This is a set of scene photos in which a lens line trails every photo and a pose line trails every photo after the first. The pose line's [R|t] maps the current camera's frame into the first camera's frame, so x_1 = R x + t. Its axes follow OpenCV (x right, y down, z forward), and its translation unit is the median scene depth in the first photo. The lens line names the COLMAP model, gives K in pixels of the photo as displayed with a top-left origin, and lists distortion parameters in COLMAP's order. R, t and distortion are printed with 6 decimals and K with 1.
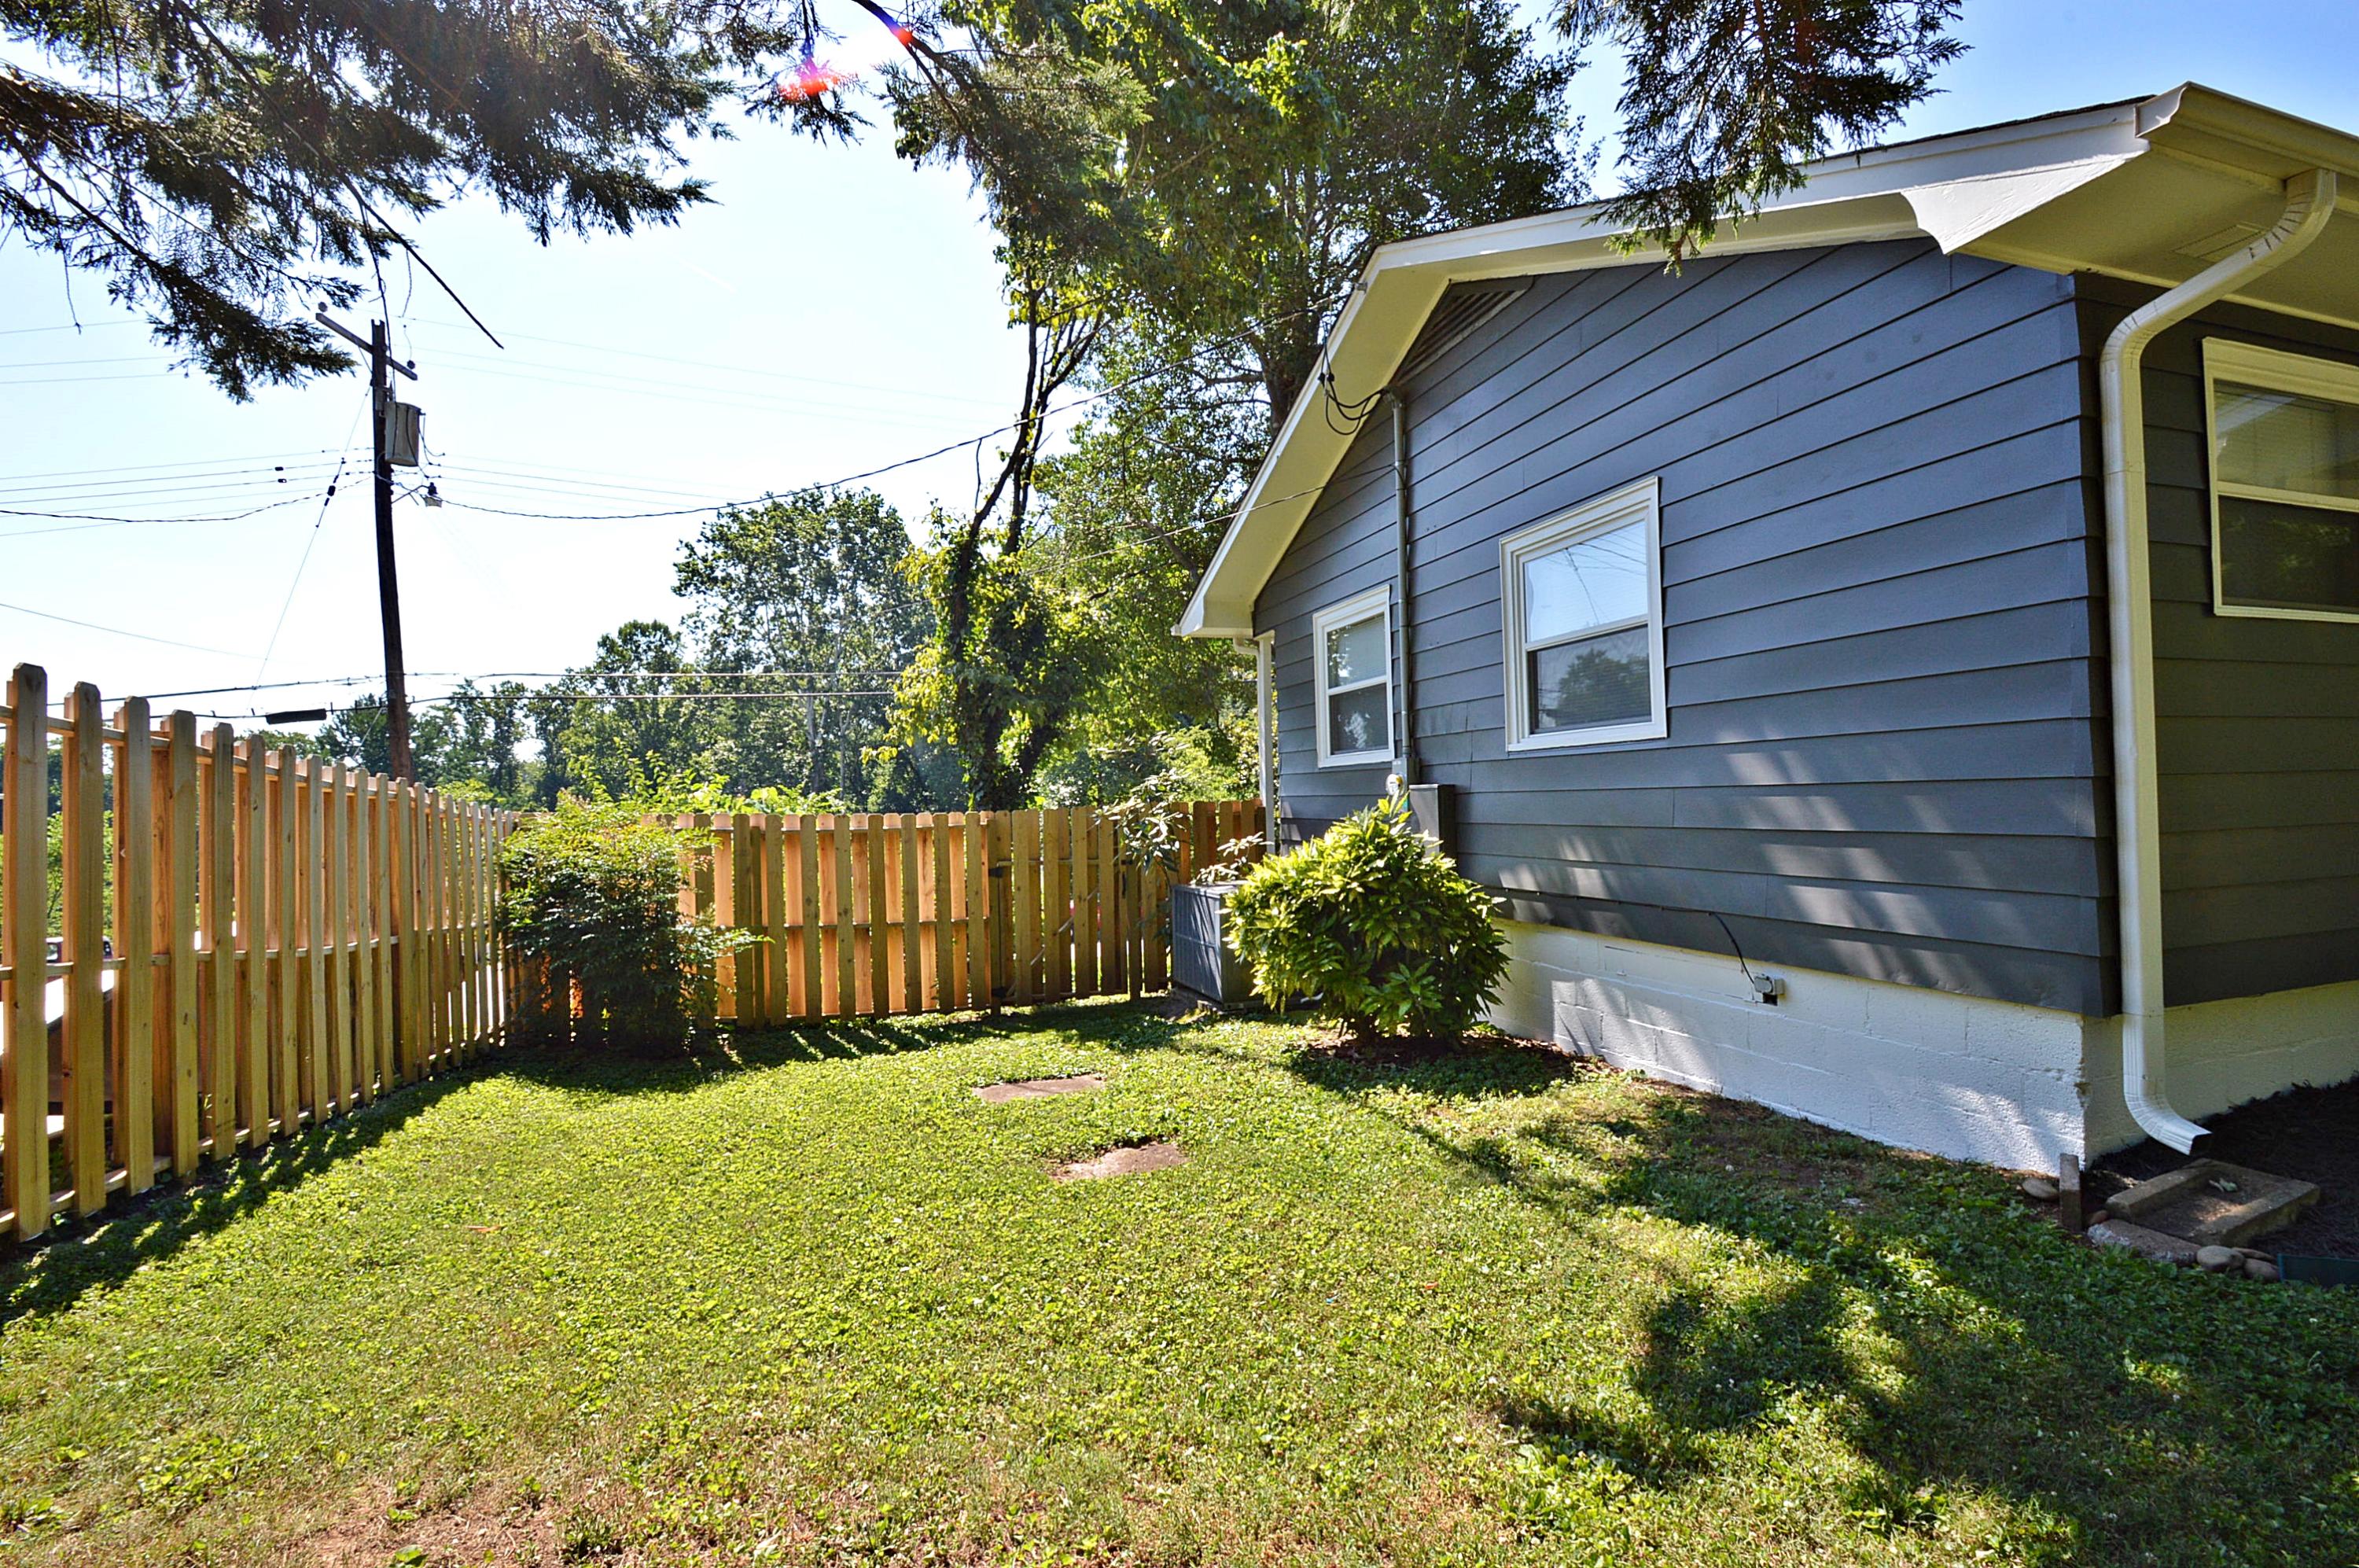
lens RADIAL K [[1049.2, 0, 1193.6], [0, 1049.2, 784.5], [0, 0, 1]] dist [0.000336, 0.000106]
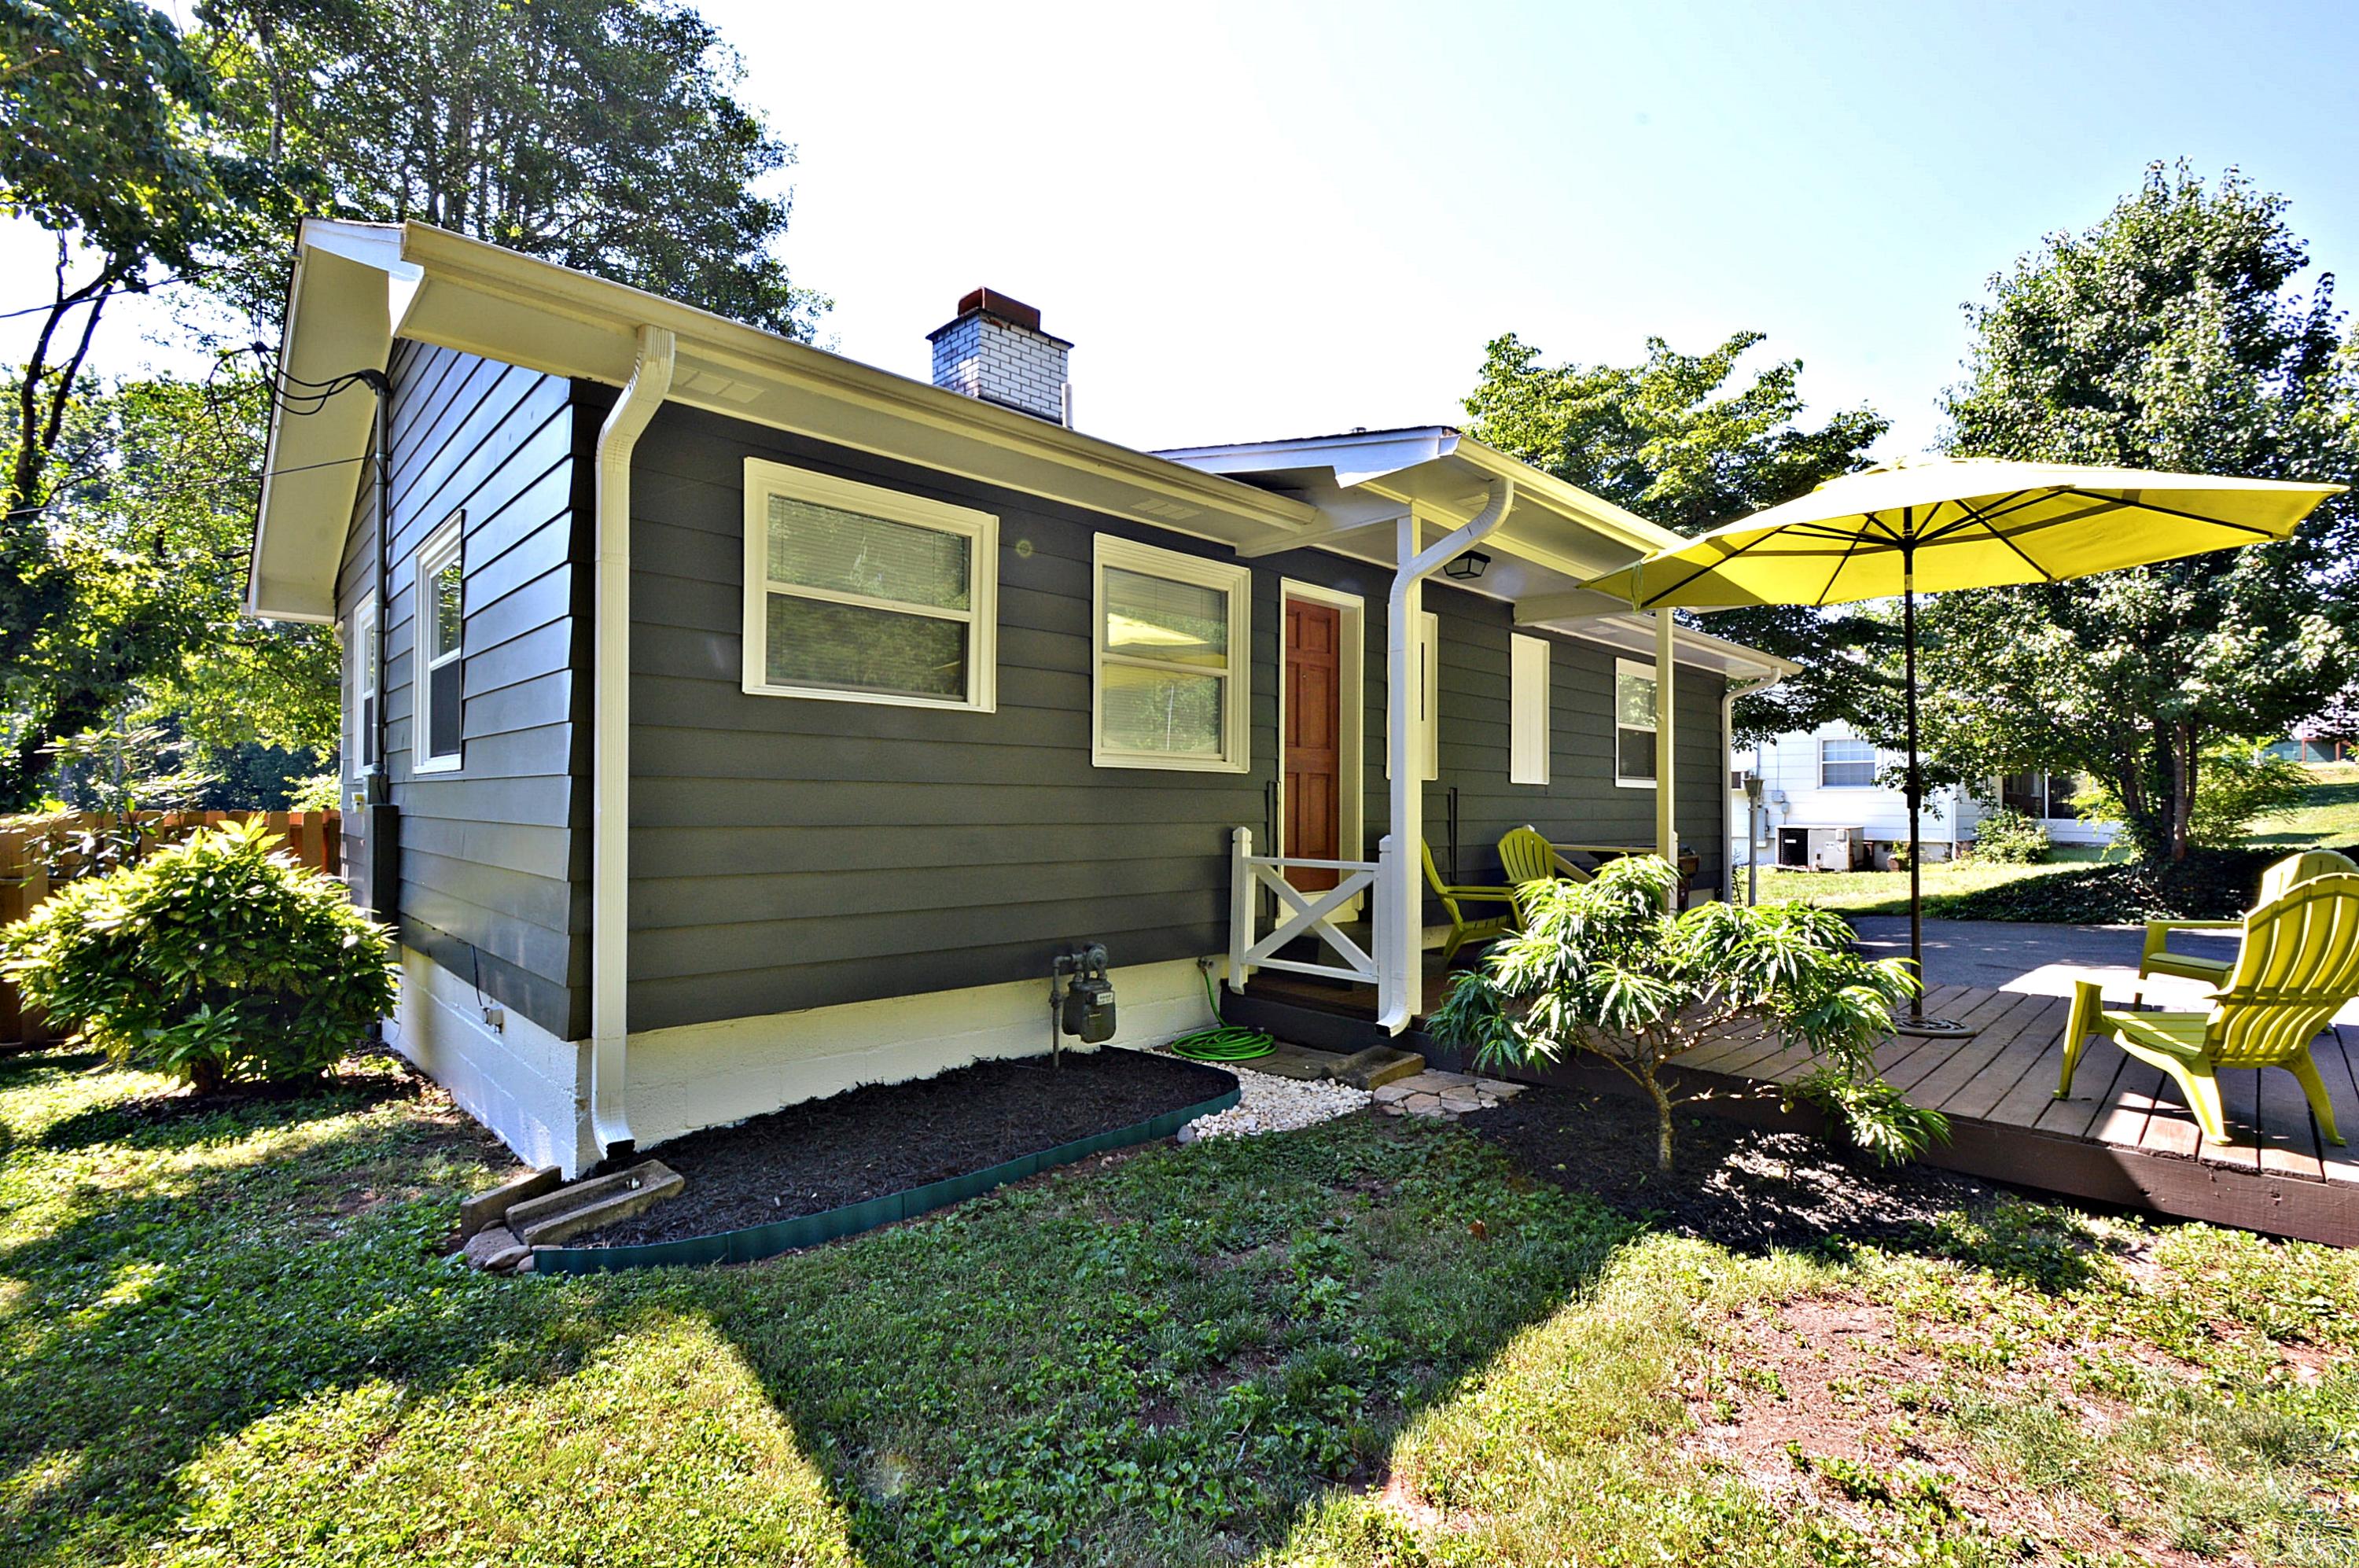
lens RADIAL K [[1049.2, 0, 1193.6], [0, 1049.2, 784.5], [0, 0, 1]] dist [0.000336, 0.000106]
pose [[0.909470, 0.041043, 0.413738, 0.945360], [-0.037415, 0.999157, -0.016872, -0.055123], [-0.414082, -0.000135, 0.910240, -0.286269]]
